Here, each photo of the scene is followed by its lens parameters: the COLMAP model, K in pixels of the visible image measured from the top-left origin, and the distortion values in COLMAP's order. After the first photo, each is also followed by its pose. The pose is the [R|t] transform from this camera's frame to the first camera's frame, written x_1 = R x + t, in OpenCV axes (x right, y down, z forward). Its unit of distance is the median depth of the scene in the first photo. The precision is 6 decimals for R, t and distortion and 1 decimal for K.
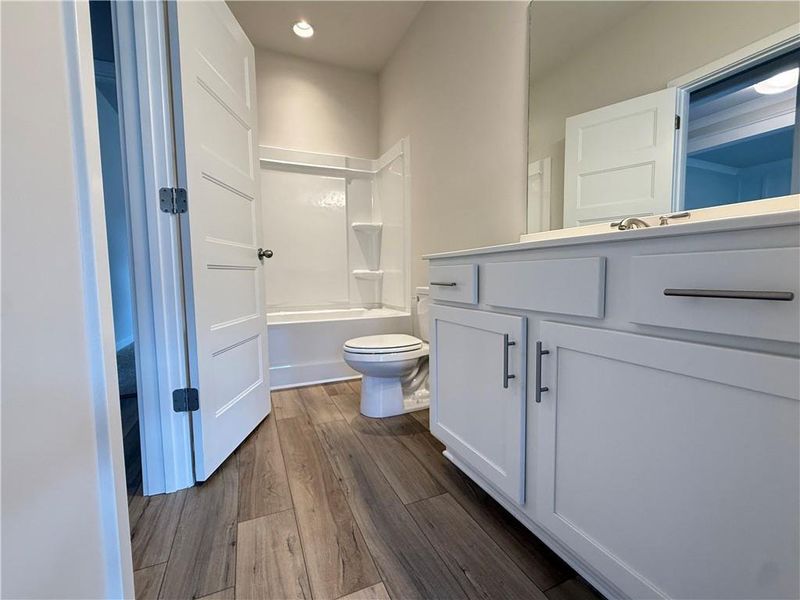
lens RADIAL K [[341.7, 0, 400.0], [0, 341.7, 300.0], [0, 0, 1]] dist [-0.005126, -0.000756]
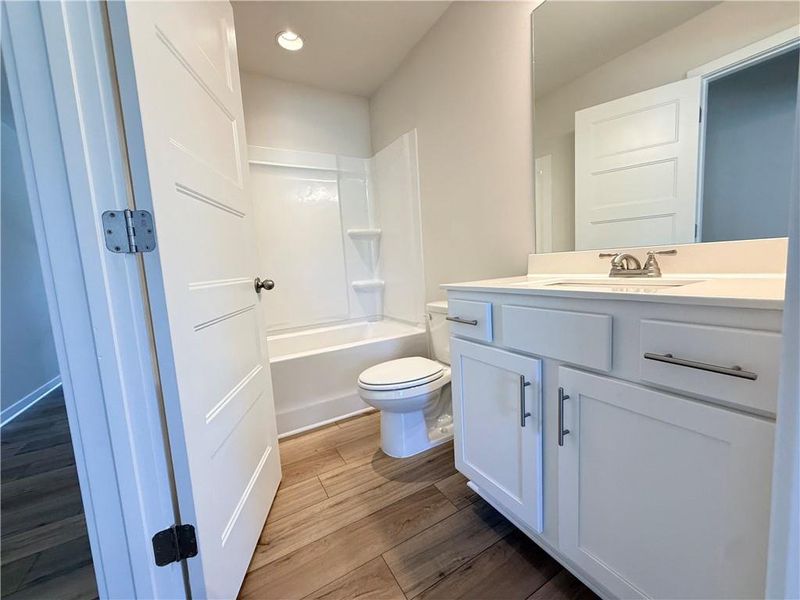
lens RADIAL K [[319.5, 0, 400.0], [0, 319.5, 300.0], [0, 0, 1]] dist [-0.001703, 0.000258]
pose [[0.993473, -0.052093, 0.101480, -0.126251], [0.048899, 0.998235, 0.033712, -0.083983], [-0.103057, -0.028529, 0.994266, 0.192346]]
